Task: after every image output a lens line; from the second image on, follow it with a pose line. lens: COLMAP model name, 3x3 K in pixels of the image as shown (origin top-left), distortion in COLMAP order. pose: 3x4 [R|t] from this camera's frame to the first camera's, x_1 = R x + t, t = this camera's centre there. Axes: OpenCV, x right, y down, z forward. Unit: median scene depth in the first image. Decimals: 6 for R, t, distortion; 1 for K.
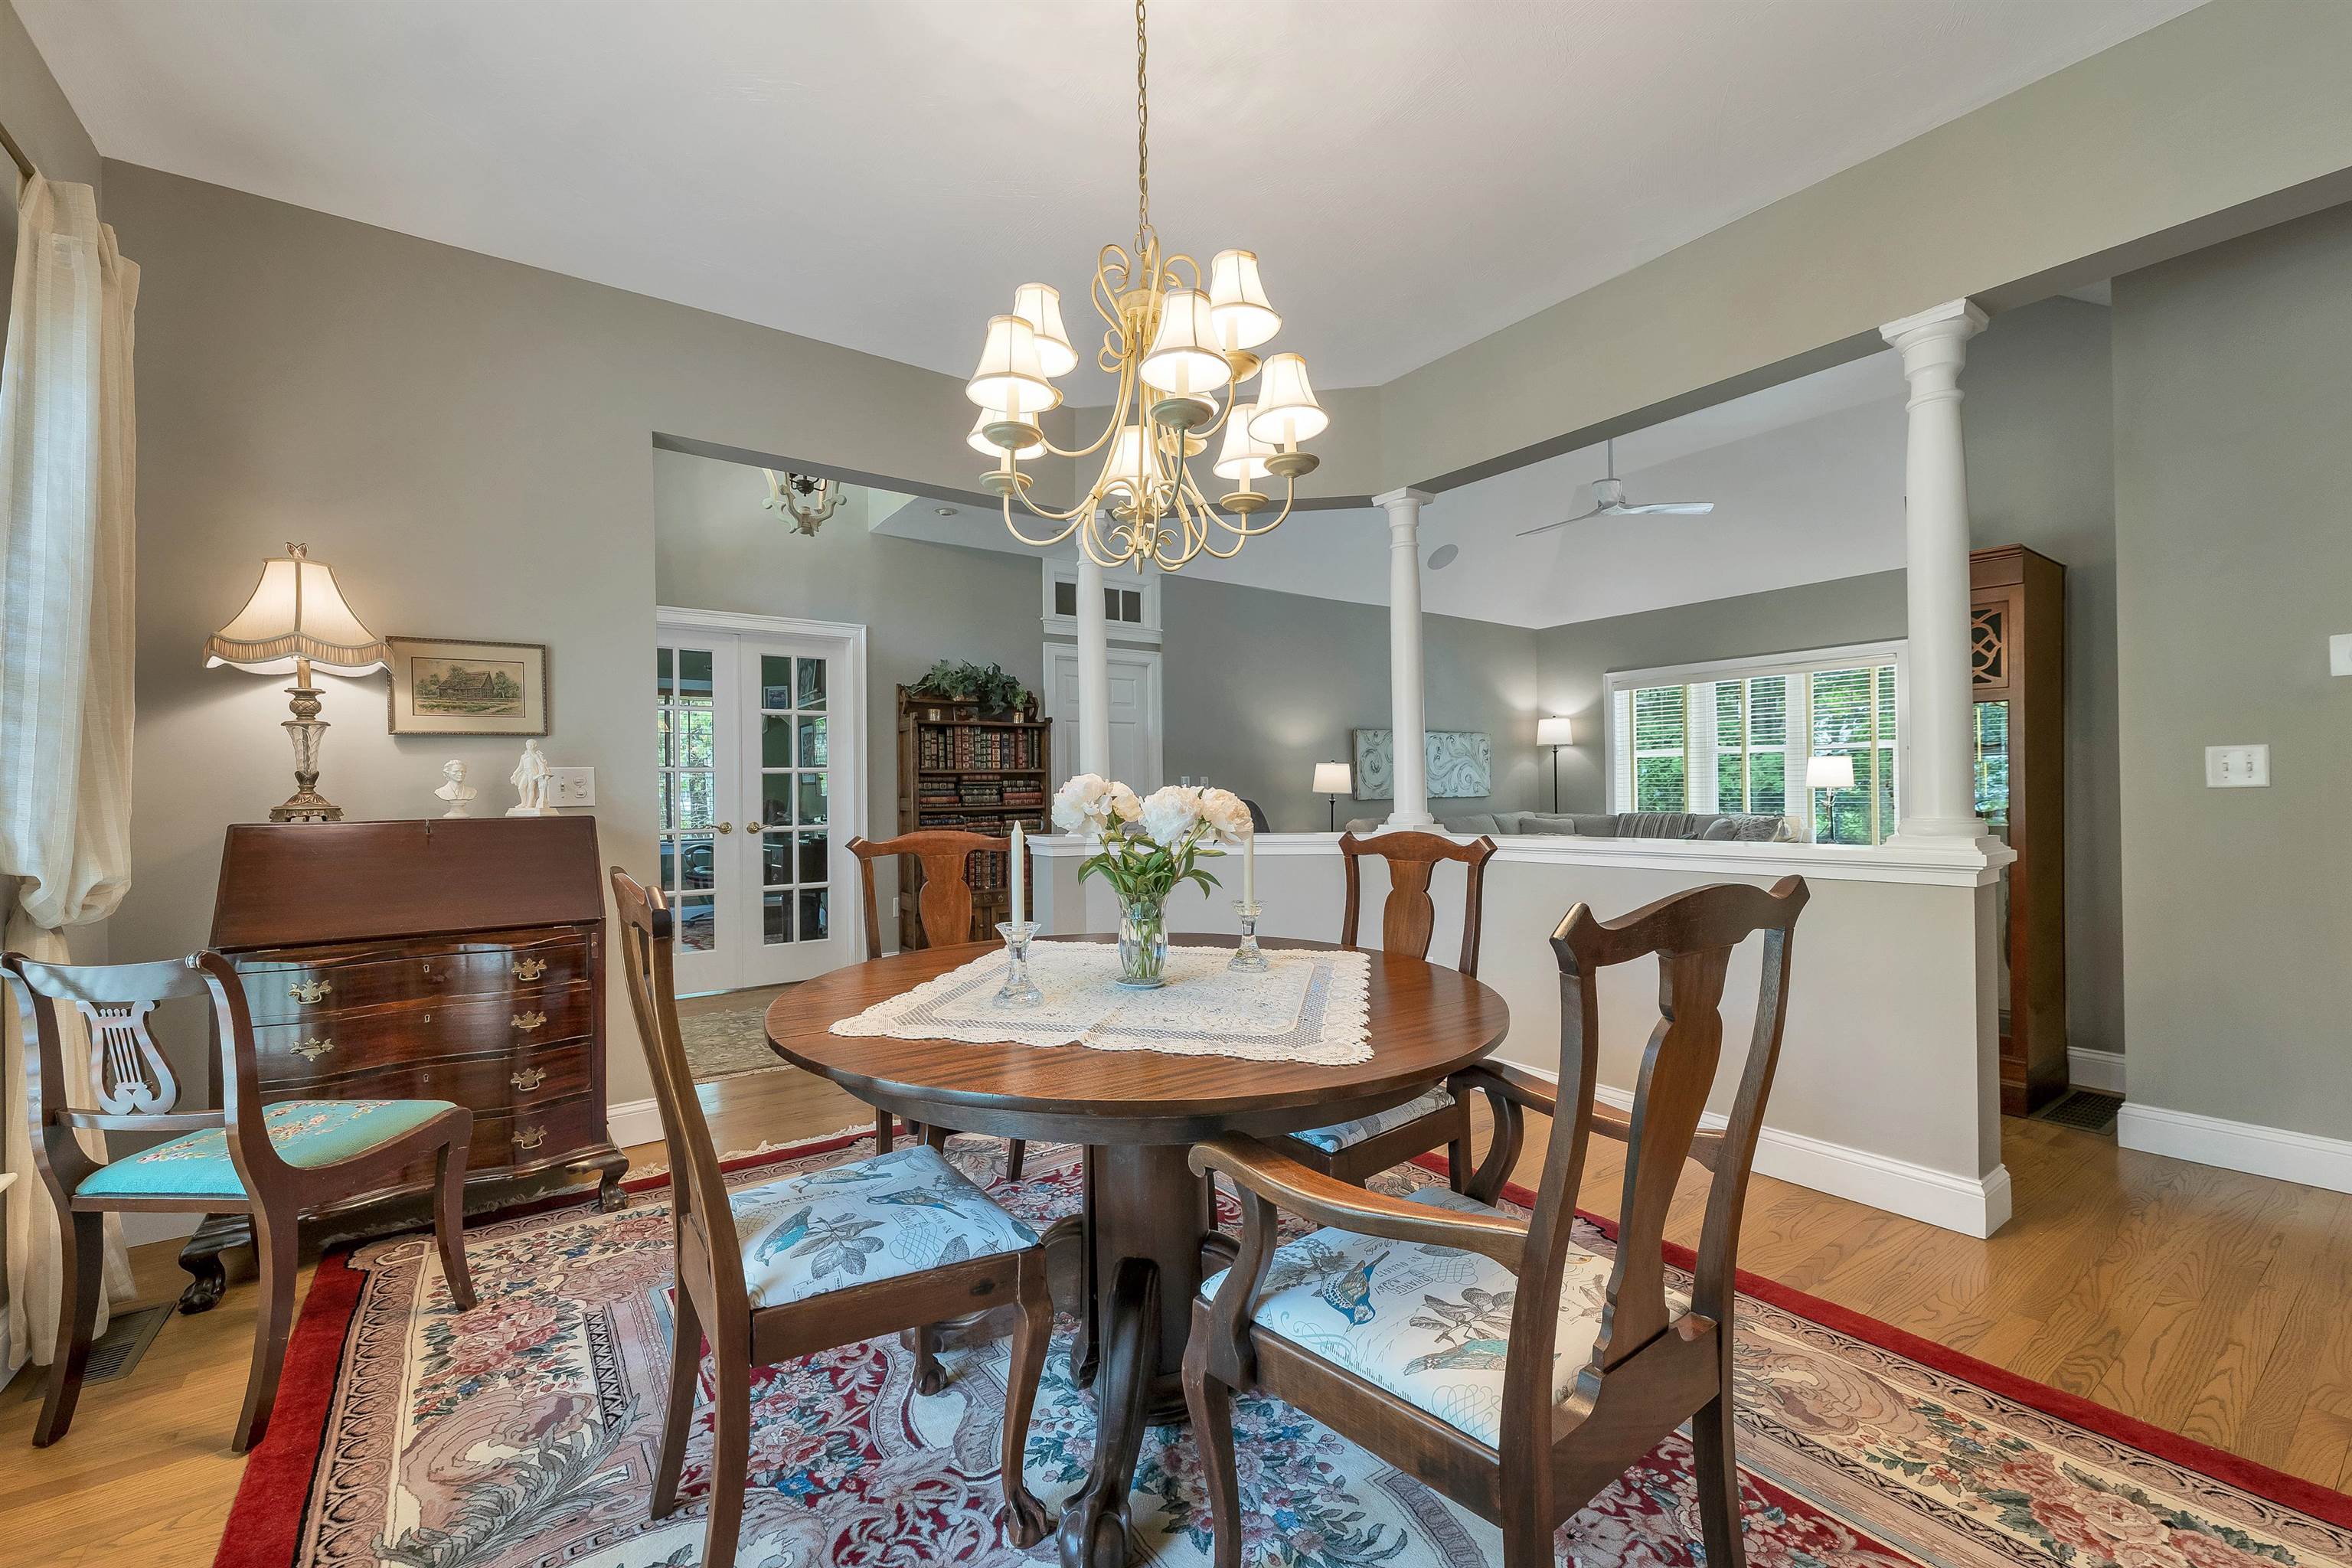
lens RADIAL K [[986.4, 0, 1165.3], [0, 986.4, 784.7], [0, 0, 1]] dist [0.003132, -0.000537]
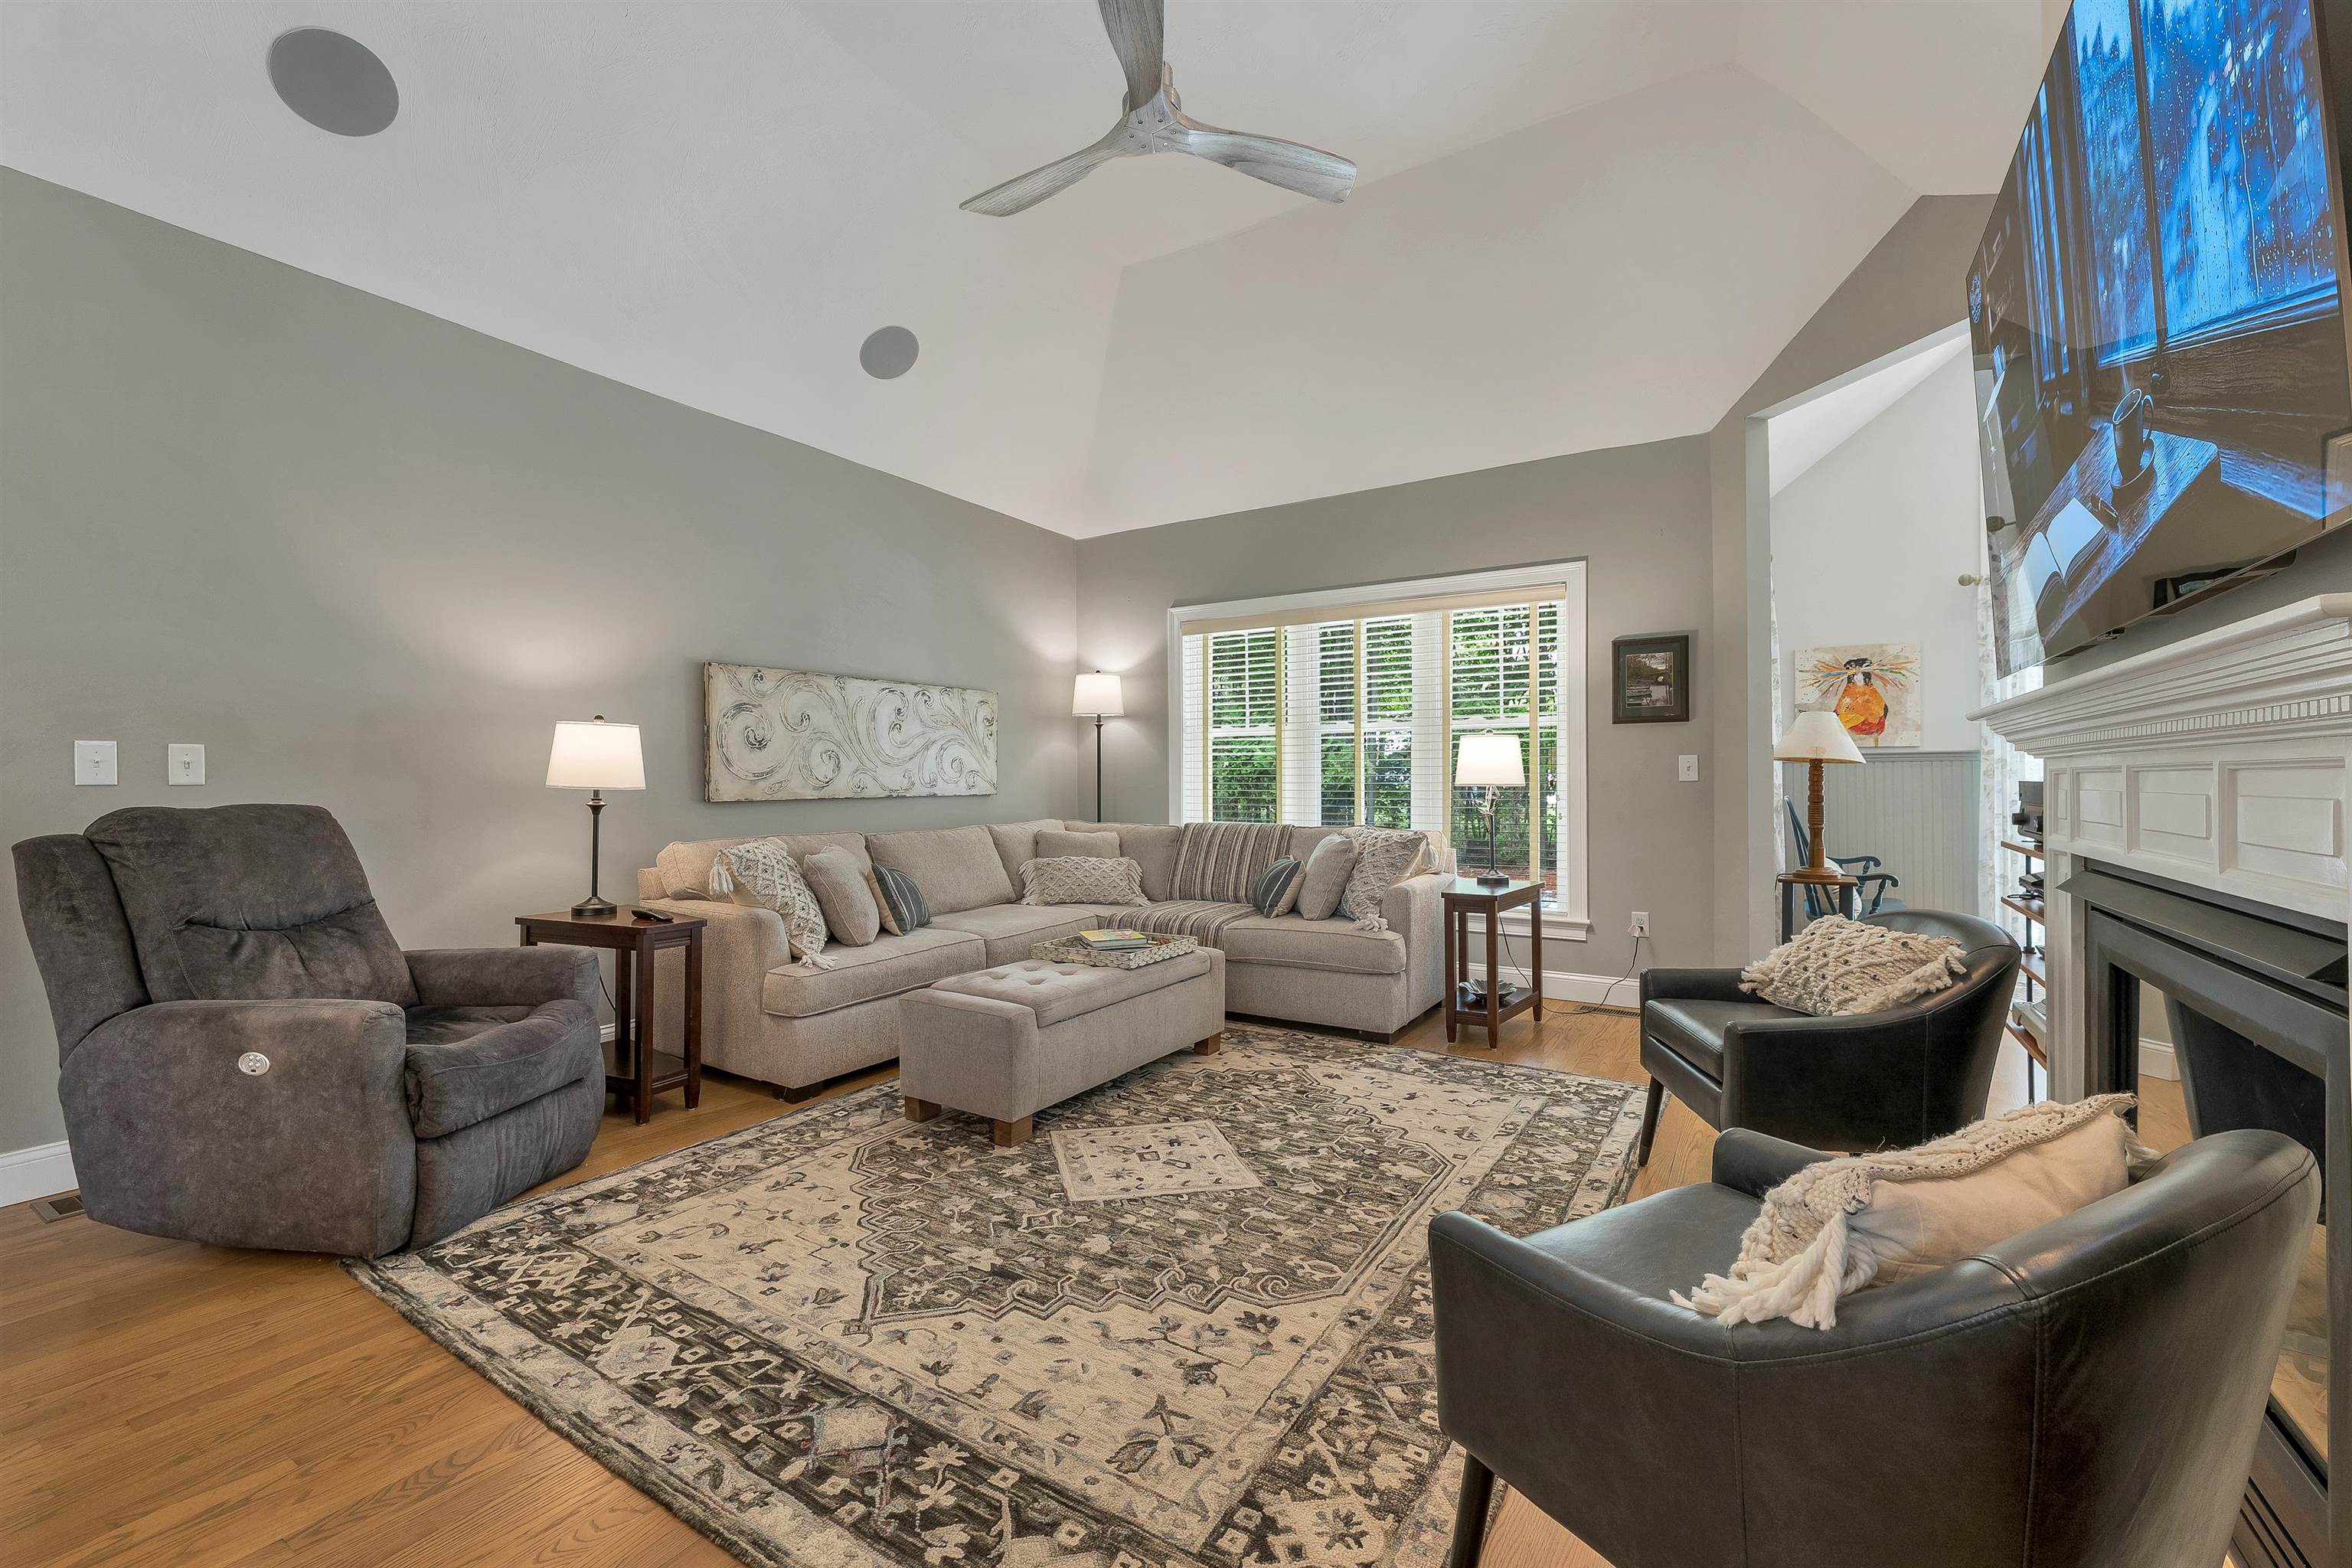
lens RADIAL K [[986.4, 0, 1153.2], [0, 986.4, 779.2], [0, 0, 1]] dist [0.003132, -0.000537]
pose [[0.930564, 0.012049, 0.365930, 0.199549], [-0.012315, 0.999923, -0.001606, 0.001932], [-0.365921, -0.003012, 0.930641, 0.400250]]
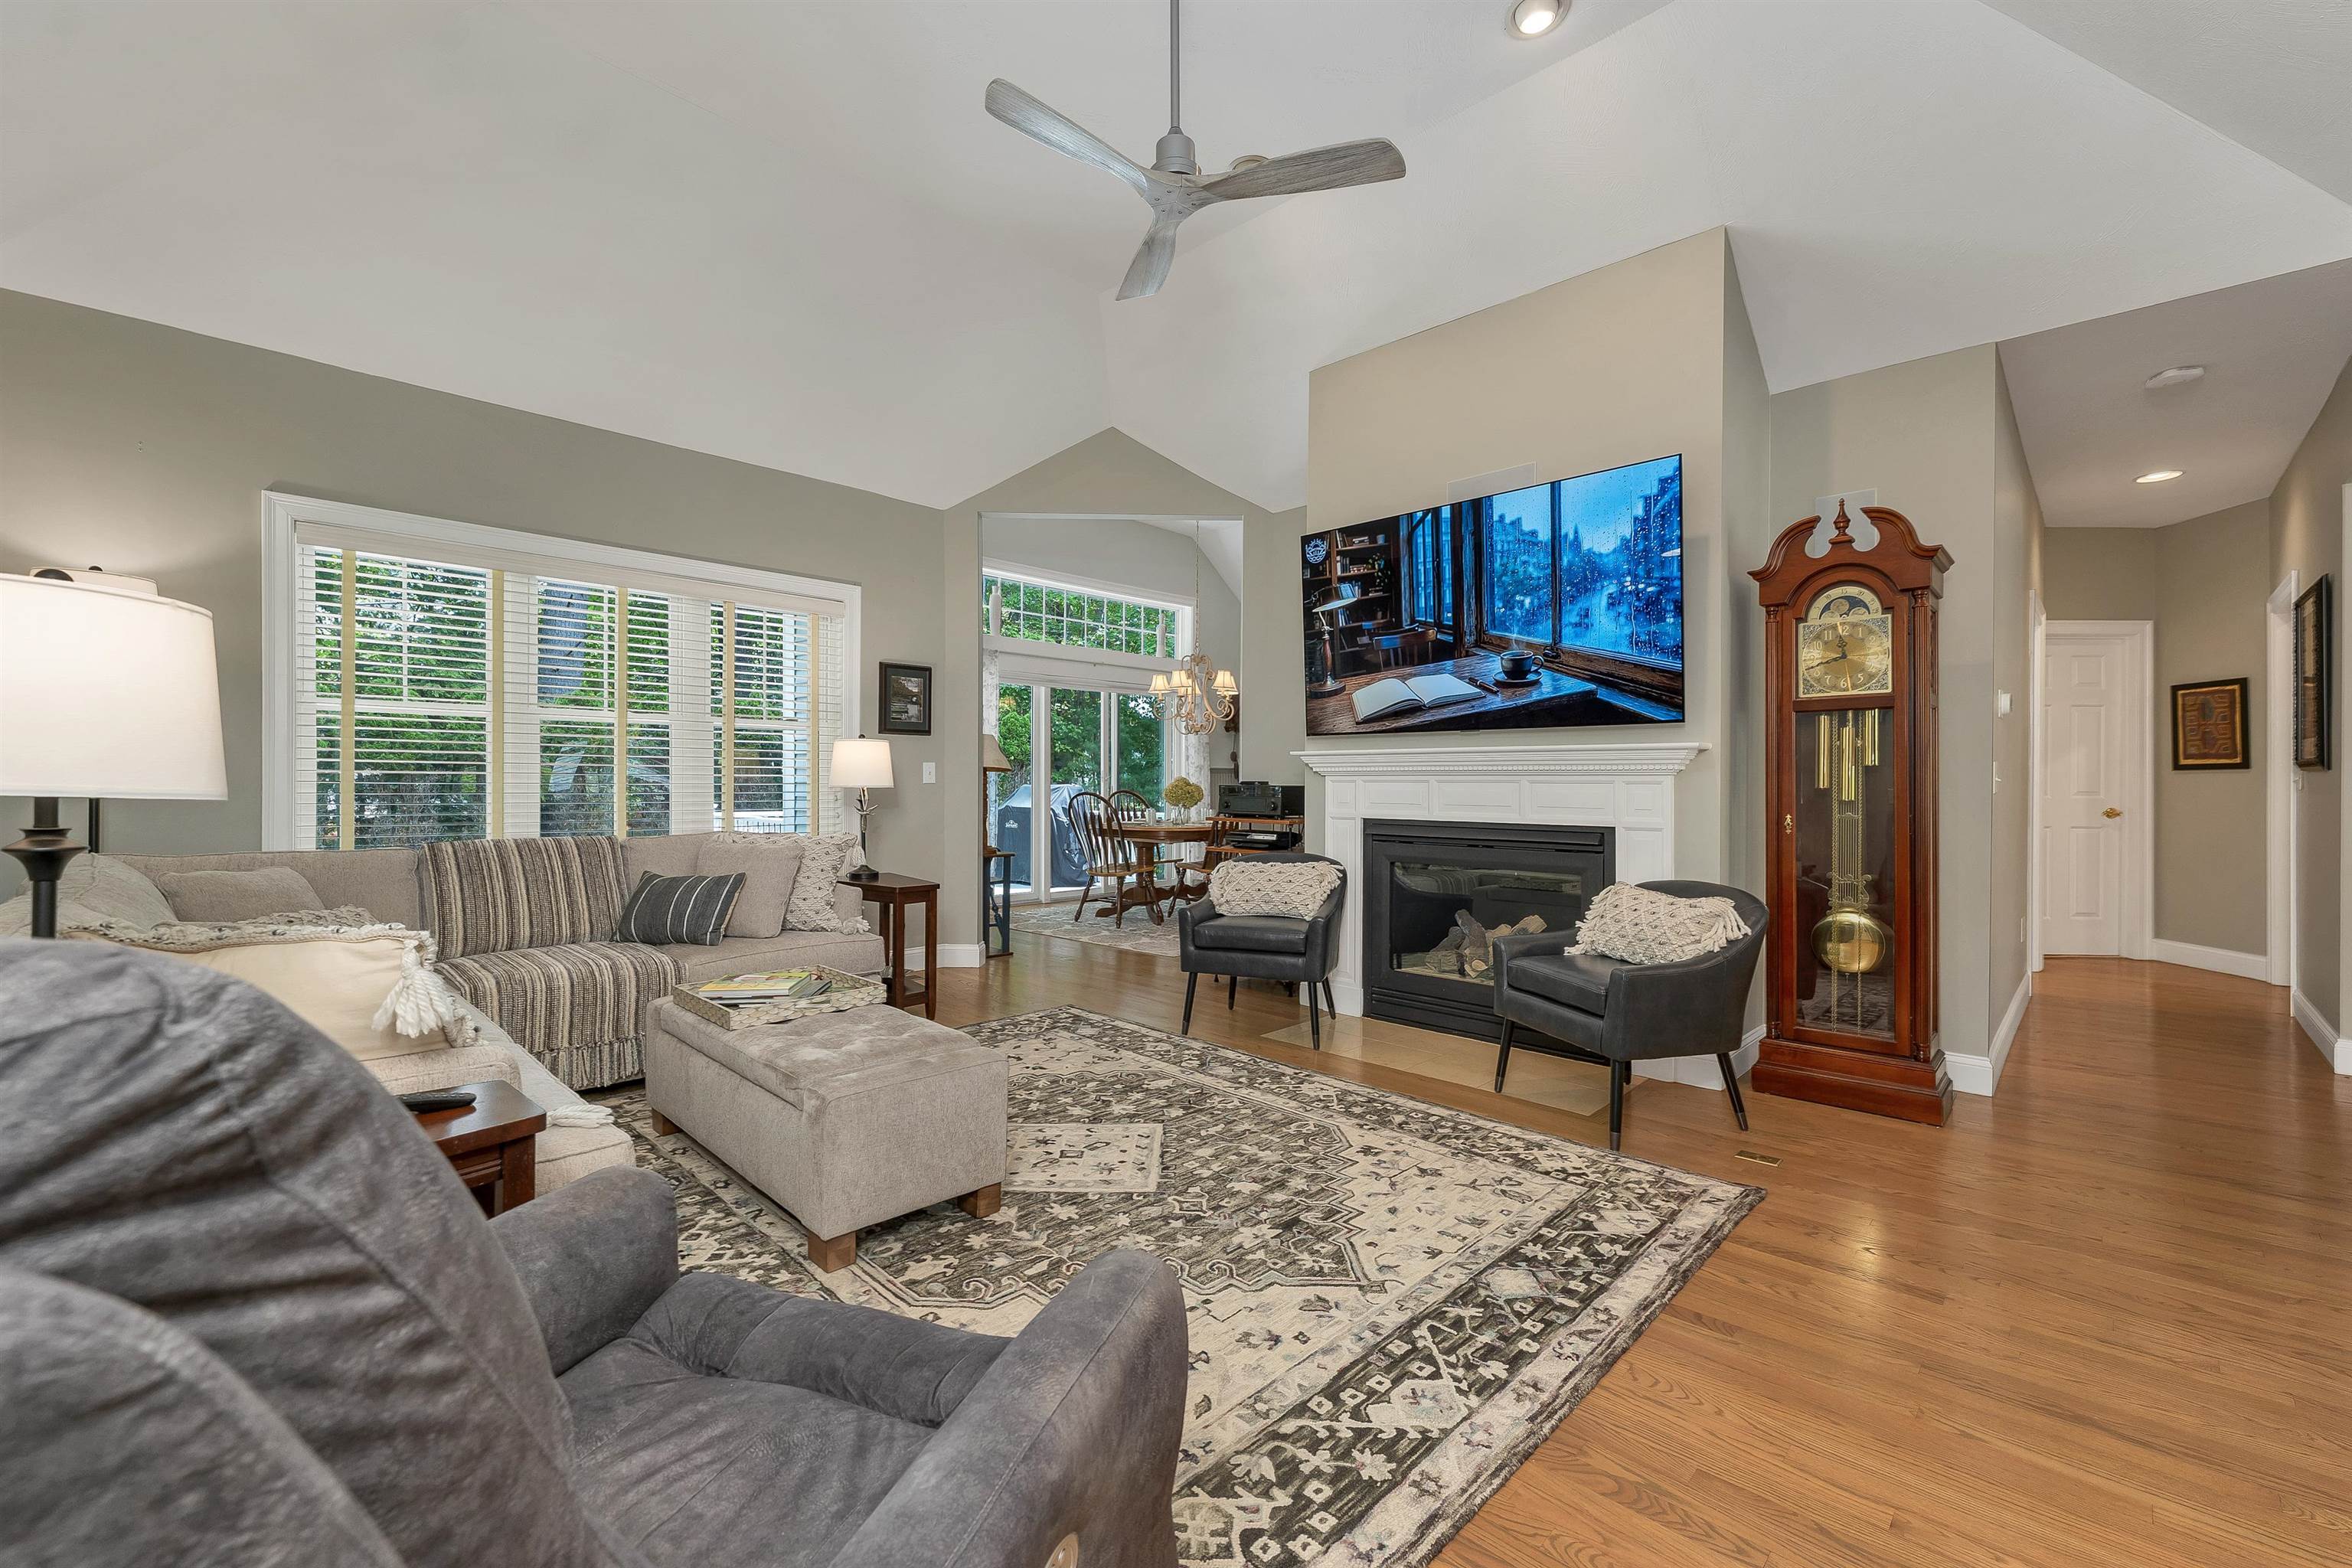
lens RADIAL K [[986.4, 0, 1191.4], [0, 986.4, 782.7], [0, 0, 1]] dist [0.003132, -0.000537]
pose [[-0.191825, 0.013032, 0.981343, -0.329591], [-0.008721, 0.999850, -0.014982, 0.013087], [-0.981390, -0.011432, -0.191683, 1.215011]]
